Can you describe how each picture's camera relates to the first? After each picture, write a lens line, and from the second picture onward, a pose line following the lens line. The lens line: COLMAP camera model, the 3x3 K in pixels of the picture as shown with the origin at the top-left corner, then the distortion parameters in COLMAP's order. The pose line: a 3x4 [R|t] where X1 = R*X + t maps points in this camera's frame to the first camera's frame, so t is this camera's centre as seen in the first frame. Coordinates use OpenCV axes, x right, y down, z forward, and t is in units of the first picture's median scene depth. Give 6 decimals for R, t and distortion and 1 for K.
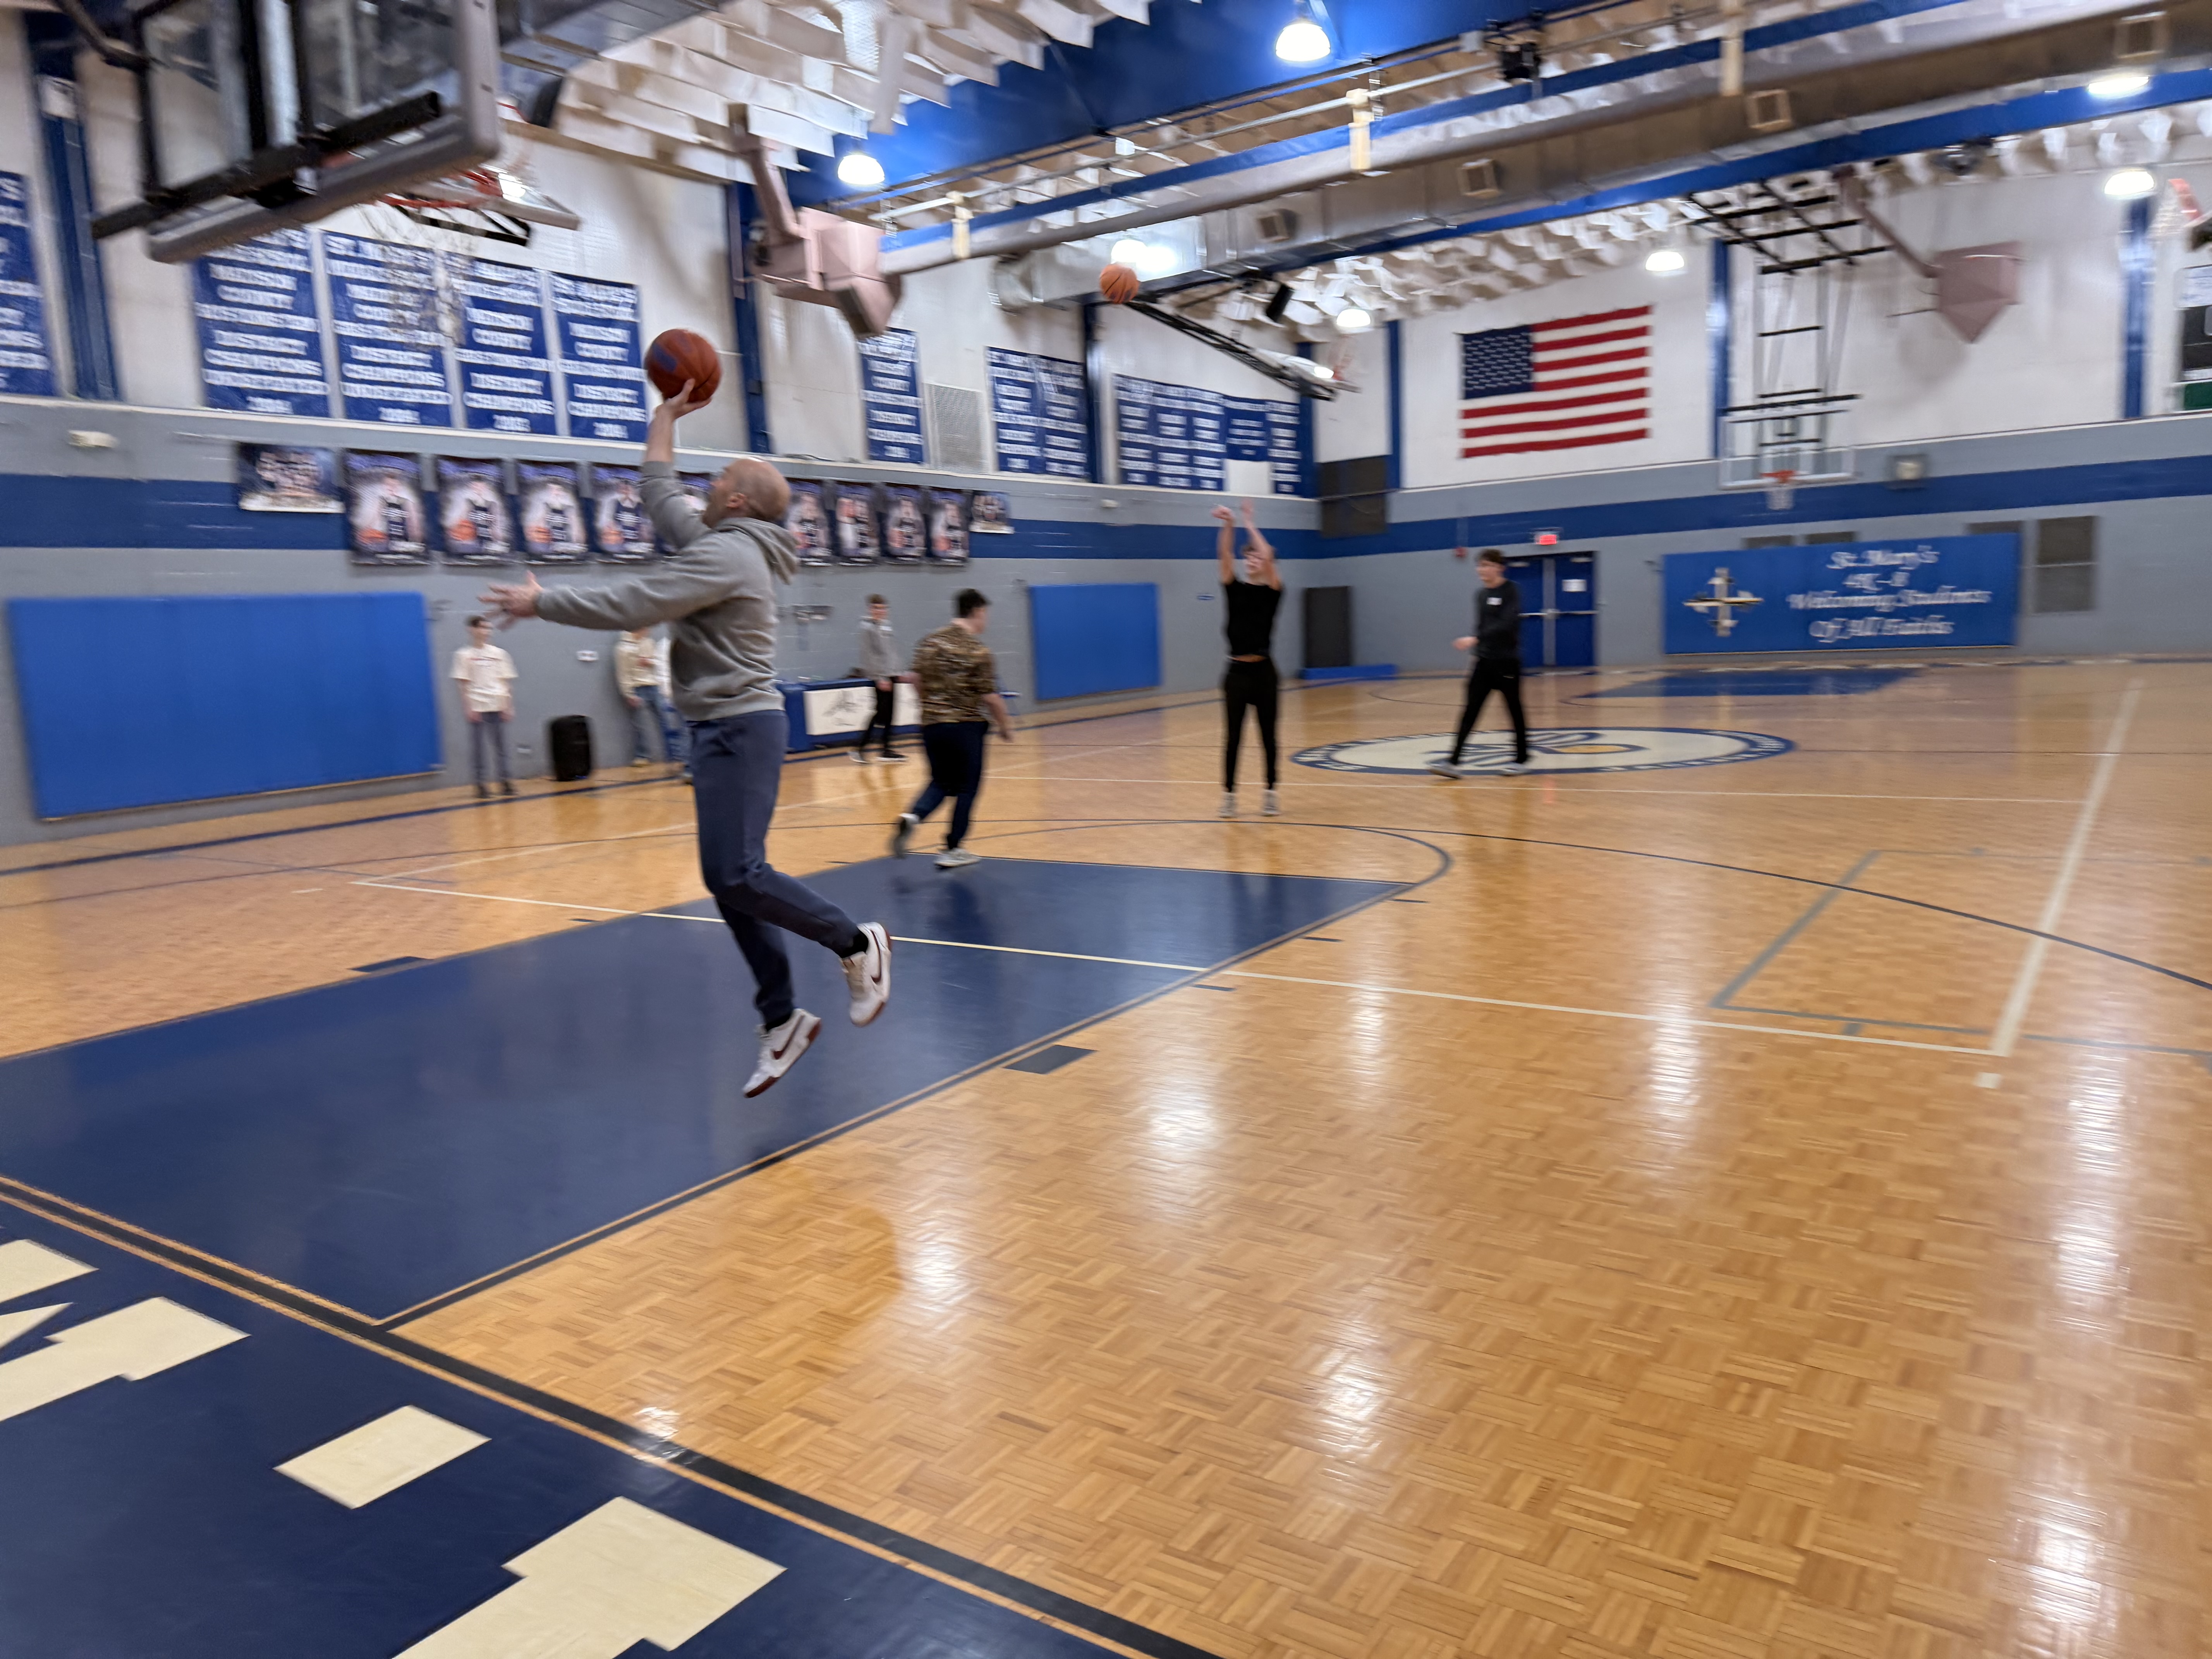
lens RADIAL K [[1544.8, 0, 1085.0], [0, 1544.8, 845.0], [0, 0, 1]] dist [0.061861, -0.078715]
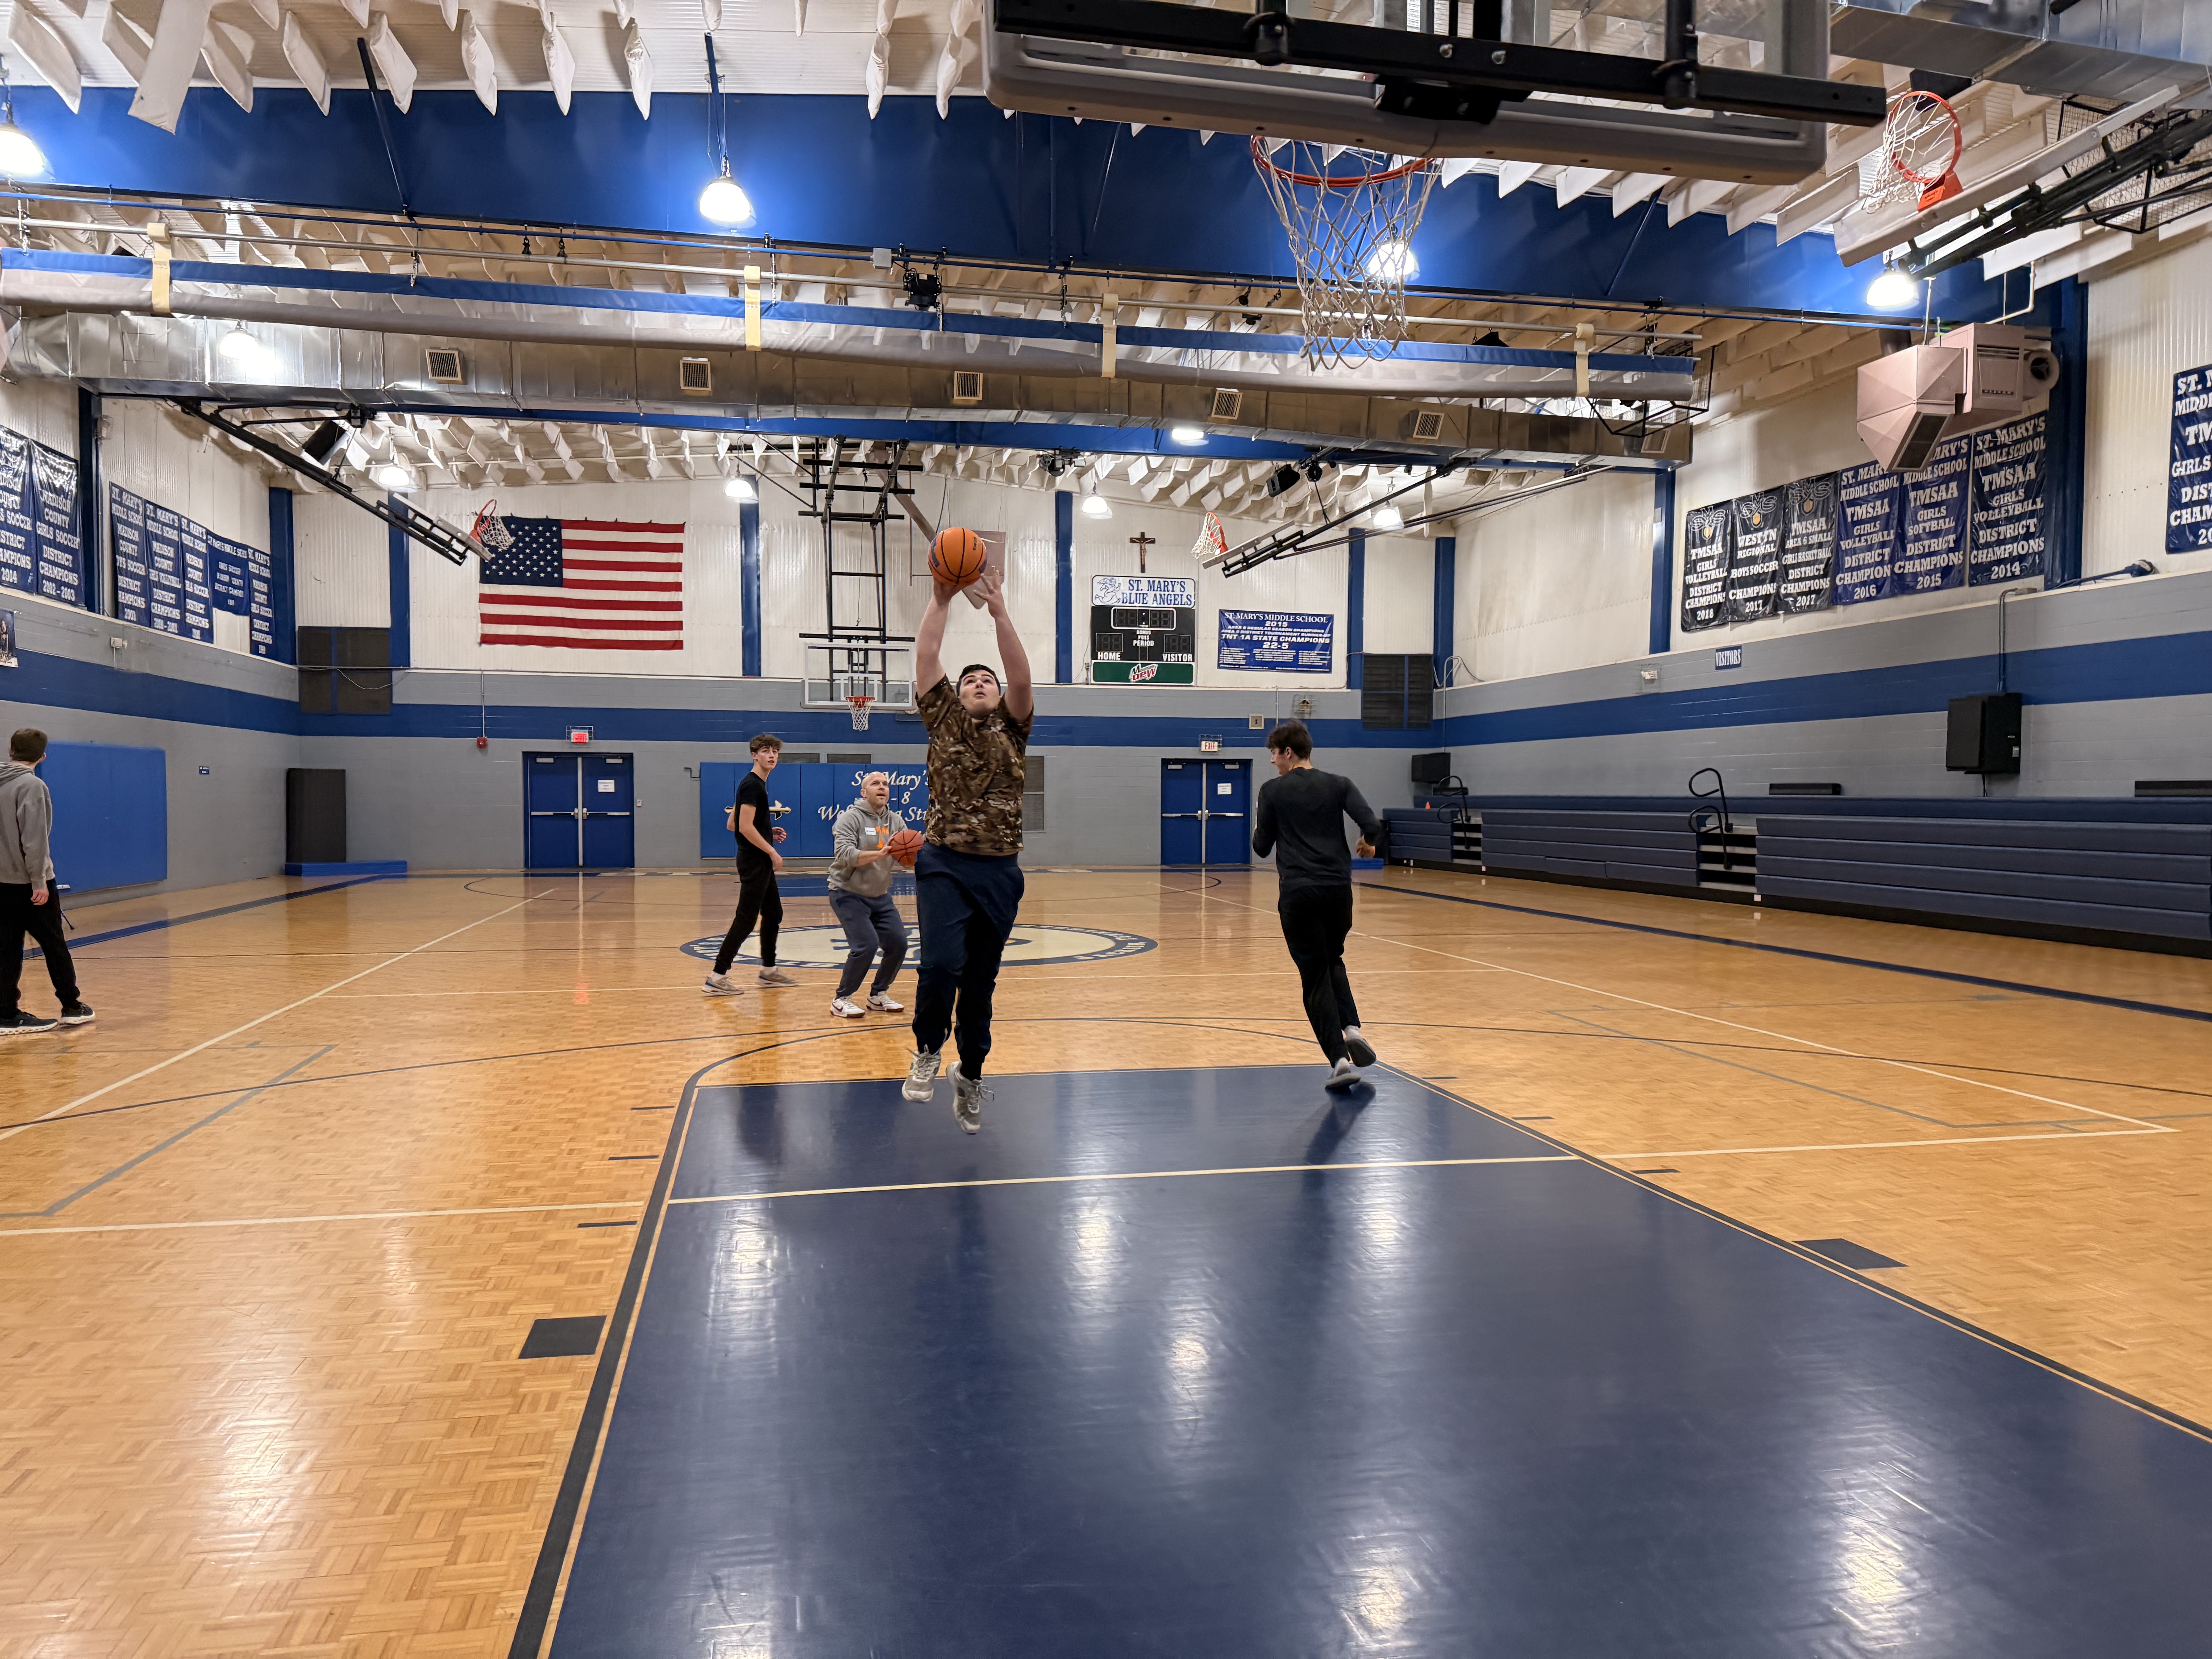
lens RADIAL K [[1544.8, 0, 1078.1], [0, 1544.8, 867.0], [0, 0, 1]] dist [0.061861, -0.078715]
pose [[0.697433, 0.021777, 0.716319, -0.200682], [0.062944, 0.993814, -0.091498, -0.007659], [-0.713881, 0.108902, 0.691747, 0.125816]]
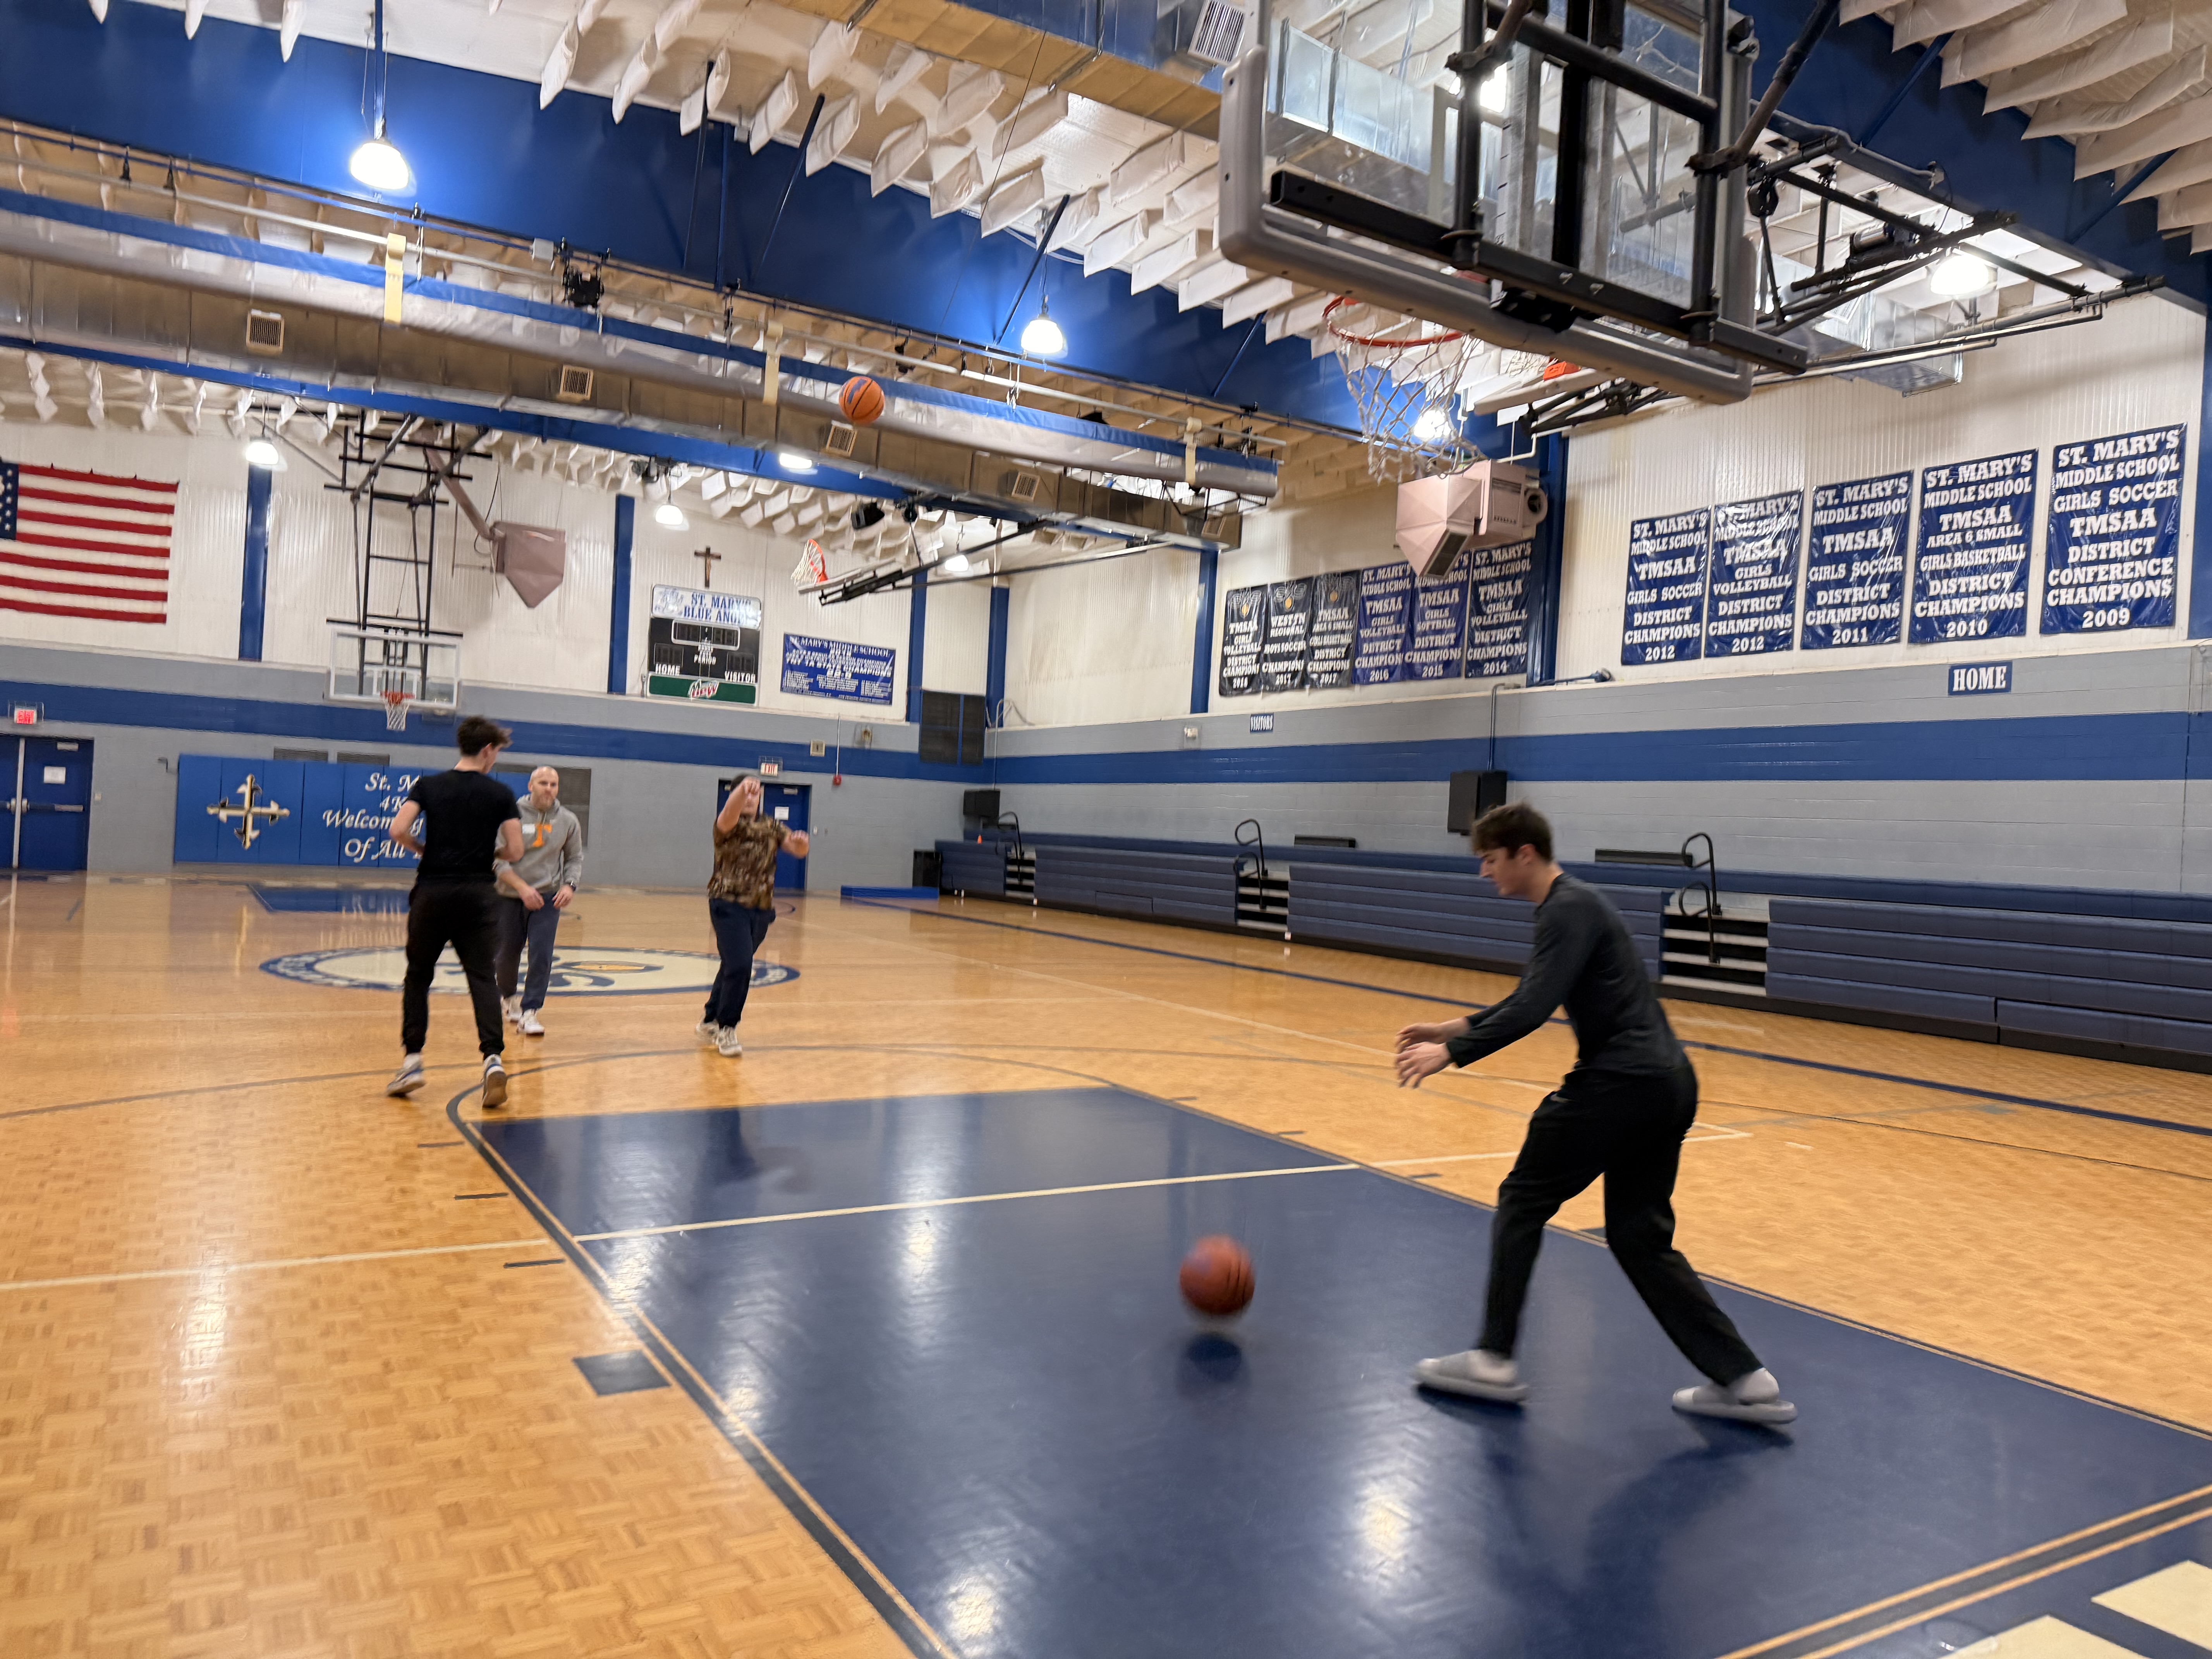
lens RADIAL K [[1544.8, 0, 1102.6], [0, 1544.8, 836.1], [0, 0, 1]] dist [0.061861, -0.078715]
pose [[0.410275, 0.073824, 0.908969, -0.244305], [0.057978, 0.992590, -0.106785, -0.011391], [-0.910117, 0.096511, 0.402954, 0.163133]]
